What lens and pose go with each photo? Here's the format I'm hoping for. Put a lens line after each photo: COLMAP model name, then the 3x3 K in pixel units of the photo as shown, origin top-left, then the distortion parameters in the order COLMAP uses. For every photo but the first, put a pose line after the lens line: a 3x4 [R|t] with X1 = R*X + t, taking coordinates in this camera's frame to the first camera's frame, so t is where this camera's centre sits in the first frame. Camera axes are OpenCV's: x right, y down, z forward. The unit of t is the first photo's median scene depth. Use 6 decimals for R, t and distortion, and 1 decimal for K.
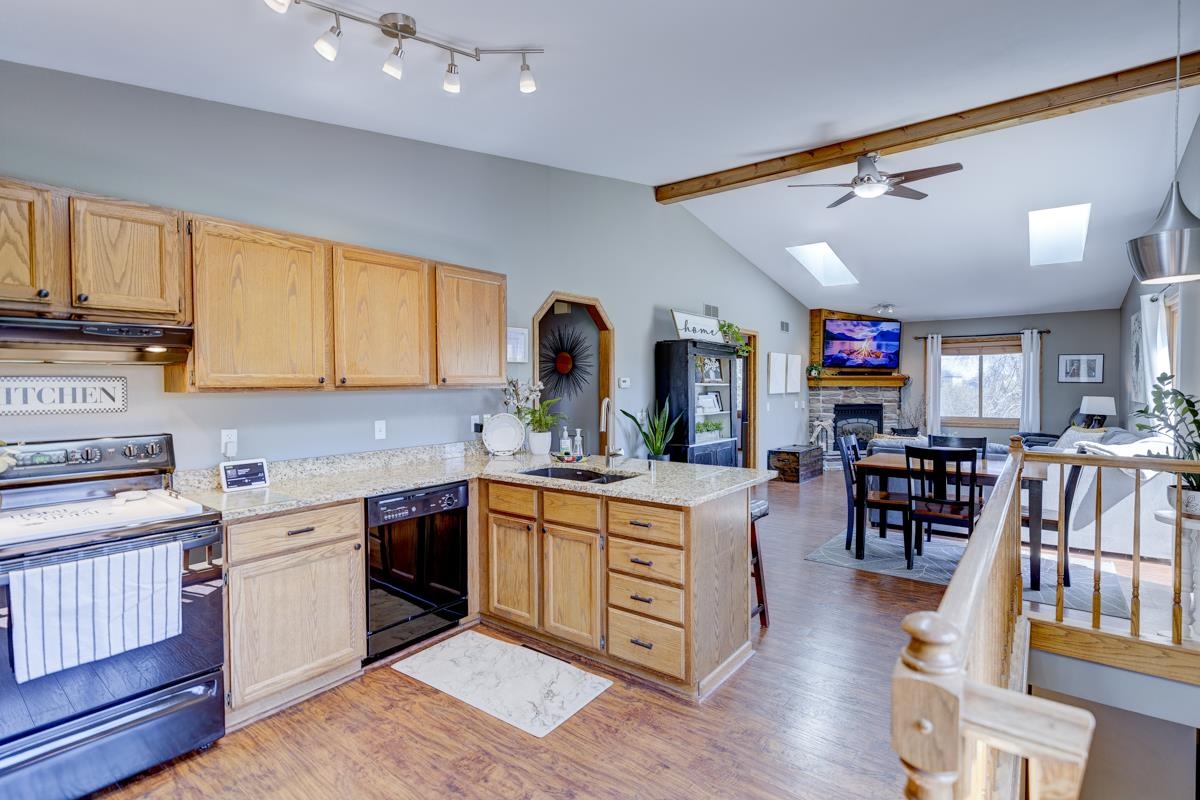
lens RADIAL K [[580.1, 0, 604.9], [0, 580.1, 395.5], [0, 0, 1]] dist [-0.000710, 0.000758]
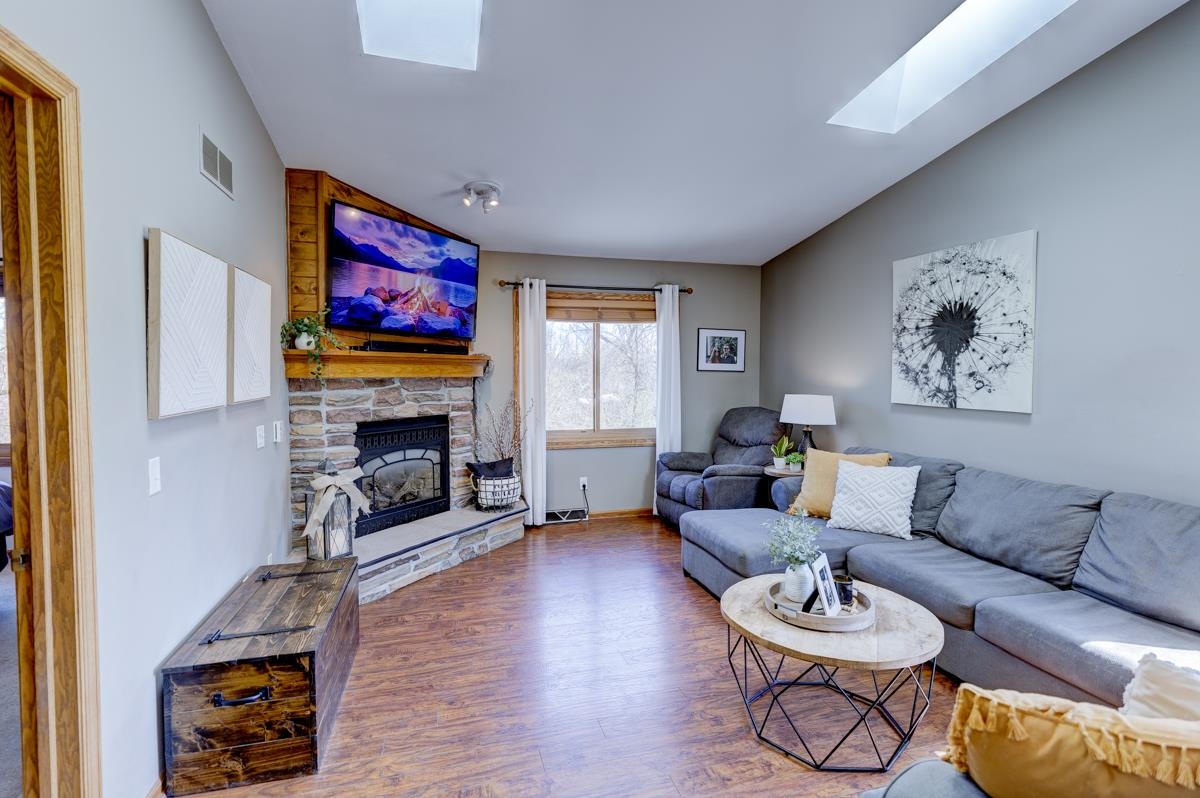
lens RADIAL K [[580.1, 0, 604.9], [0, 580.1, 394.5], [0, 0, 1]] dist [-0.000710, 0.000758]
pose [[0.595066, -0.028521, 0.803171, 0.178755], [0.010583, 0.999562, 0.027654, -0.013788], [-0.803607, -0.007956, 0.595107, 0.631129]]
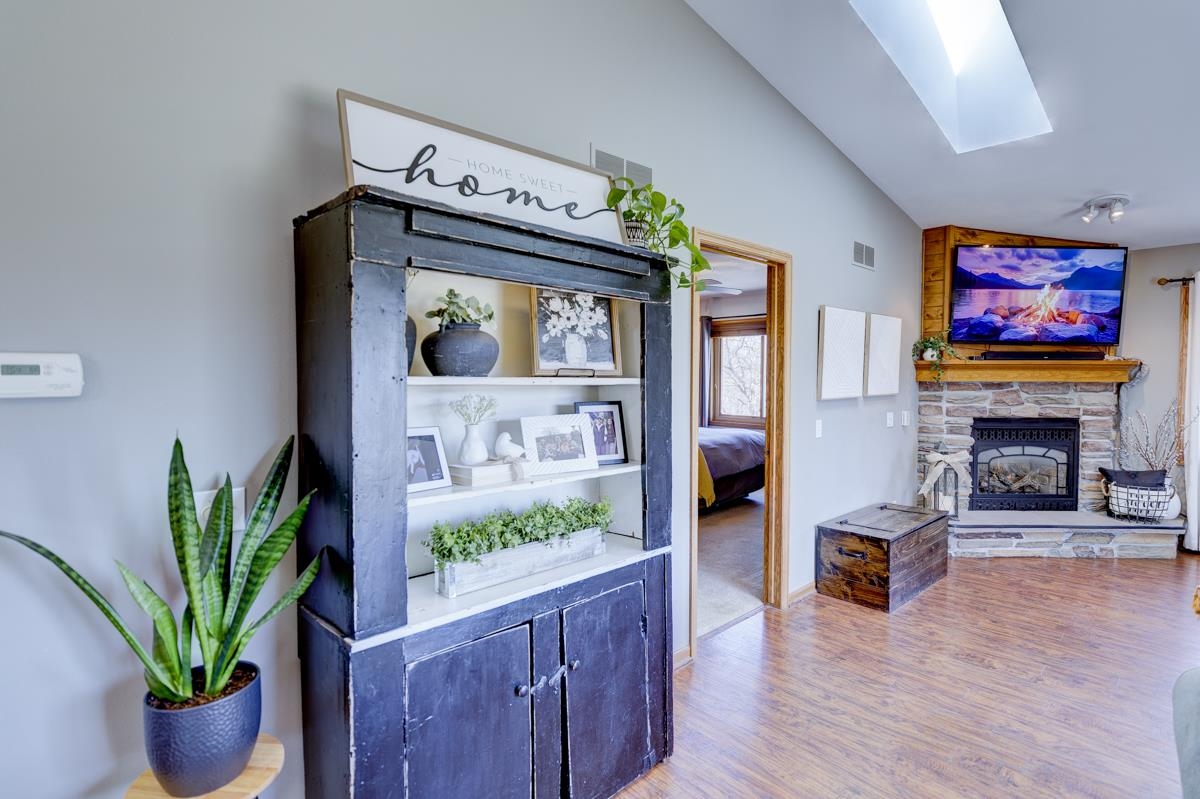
lens RADIAL K [[580.1, 0, 604.9], [0, 580.1, 395.0], [0, 0, 1]] dist [-0.000710, 0.000758]
pose [[0.986703, 0.008832, -0.162296, 0.166033], [-0.006129, 0.999834, 0.017151, -0.011177], [0.162421, -0.015929, 0.986593, 0.462046]]
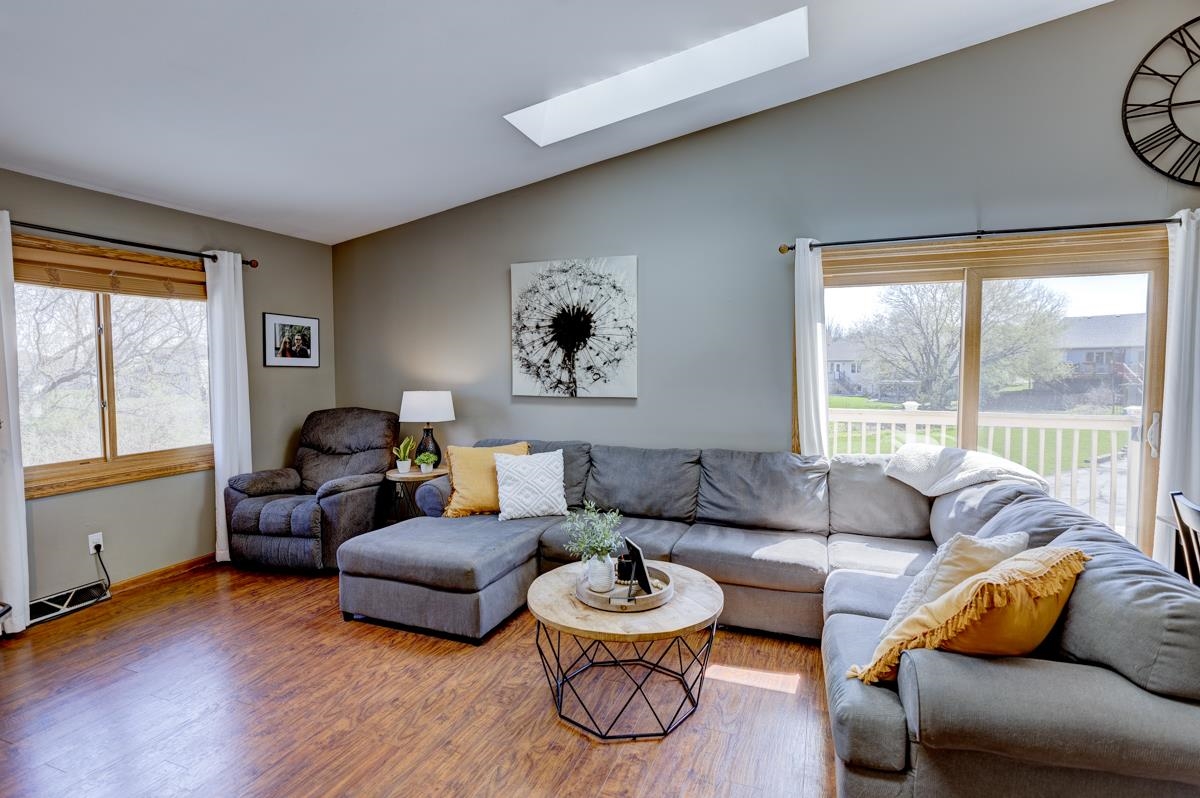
lens RADIAL K [[580.1, 0, 604.9], [0, 580.1, 394.5], [0, 0, 1]] dist [-0.000710, 0.000758]
pose [[-0.279546, -0.043109, 0.959164, 0.184868], [0.021463, 0.998461, 0.051130, -0.016147], [-0.959892, 0.034879, -0.278191, 0.774571]]
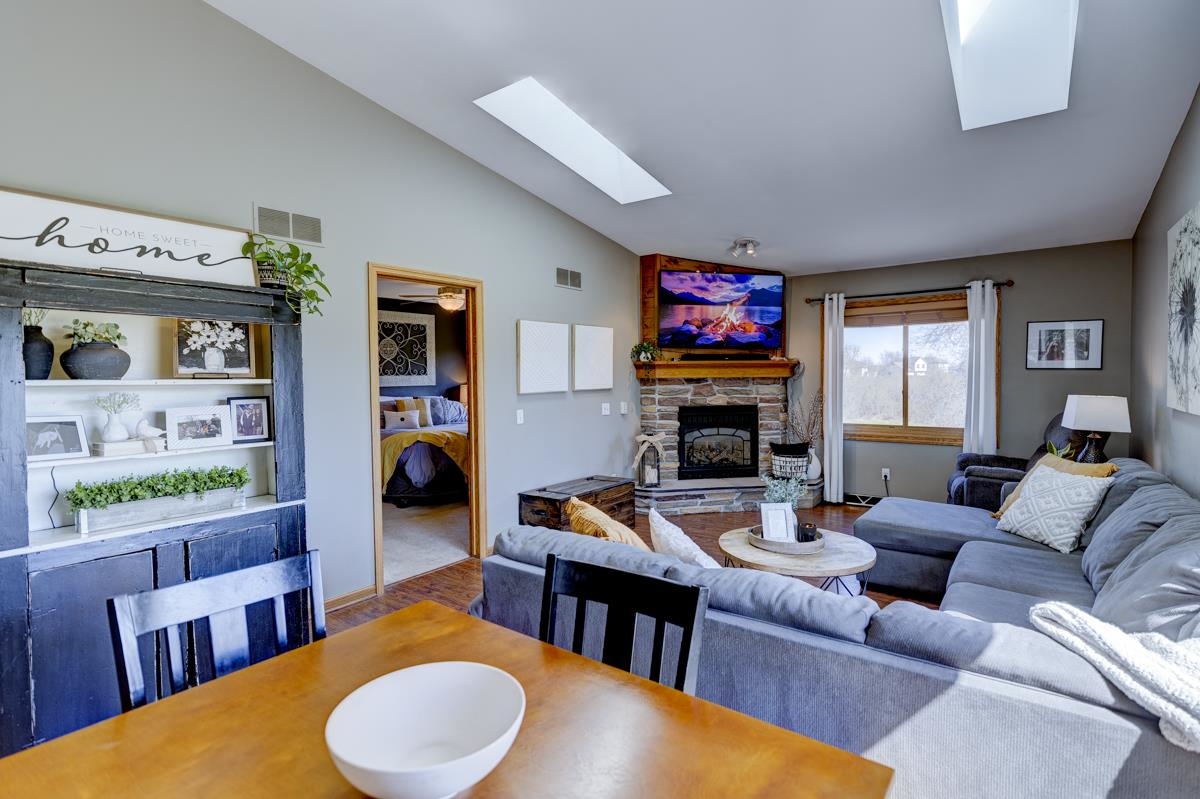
lens RADIAL K [[580.1, 0, 604.9], [0, 580.1, 395.0], [0, 0, 1]] dist [-0.000710, 0.000758]
pose [[0.999838, -0.008453, 0.015922, 0.309144], [0.008157, 0.999794, 0.018578, -0.009761], [-0.016076, -0.018445, 0.999701, 0.375403]]
